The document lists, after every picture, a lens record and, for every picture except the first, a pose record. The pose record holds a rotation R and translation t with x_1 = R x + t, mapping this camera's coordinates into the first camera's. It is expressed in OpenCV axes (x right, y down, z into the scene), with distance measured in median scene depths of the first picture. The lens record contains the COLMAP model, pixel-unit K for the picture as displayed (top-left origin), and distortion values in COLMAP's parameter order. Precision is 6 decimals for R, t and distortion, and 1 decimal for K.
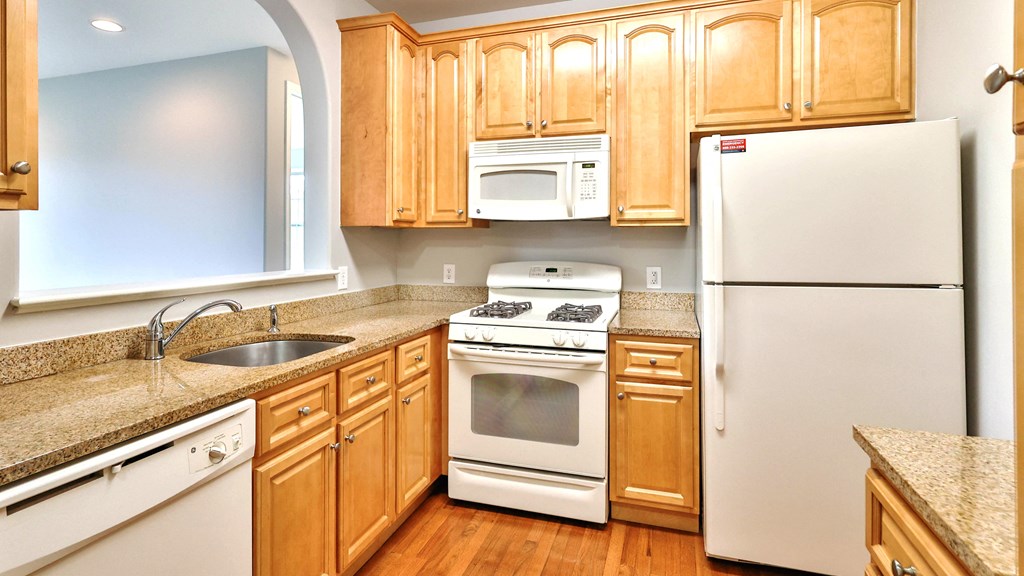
lens RADIAL K [[527.1, 0, 513.4], [0, 527.1, 285.1], [0, 0, 1]] dist [0.000498, 0.001602]
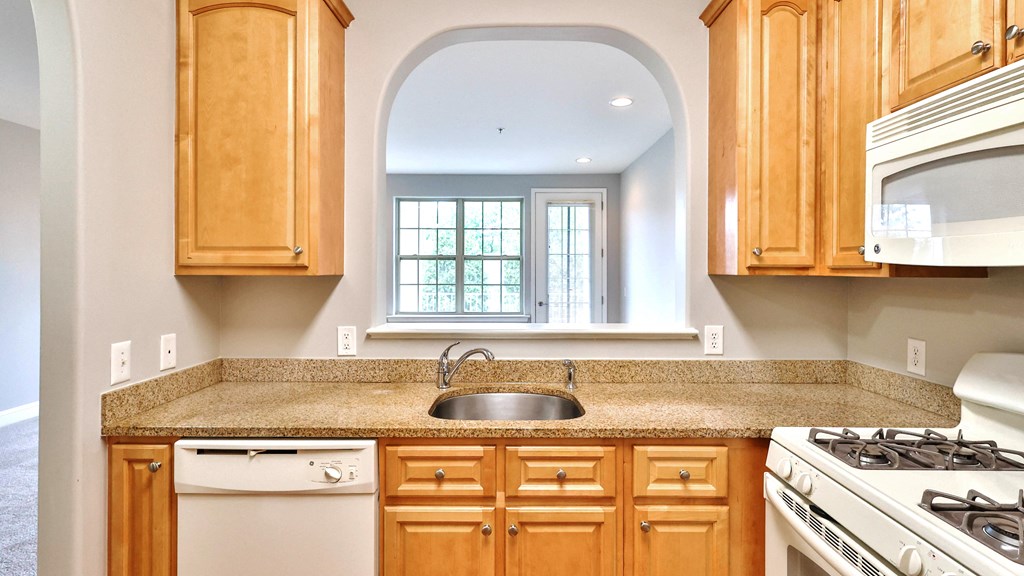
lens RADIAL K [[527.1, 0, 512.3], [0, 527.1, 291.3], [0, 0, 1]] dist [0.000498, 0.001602]
pose [[0.275544, 0.045328, -0.960219, 0.441895], [-0.081427, 0.996398, 0.023670, -0.103895], [0.957834, 0.071666, 0.278242, 0.650640]]
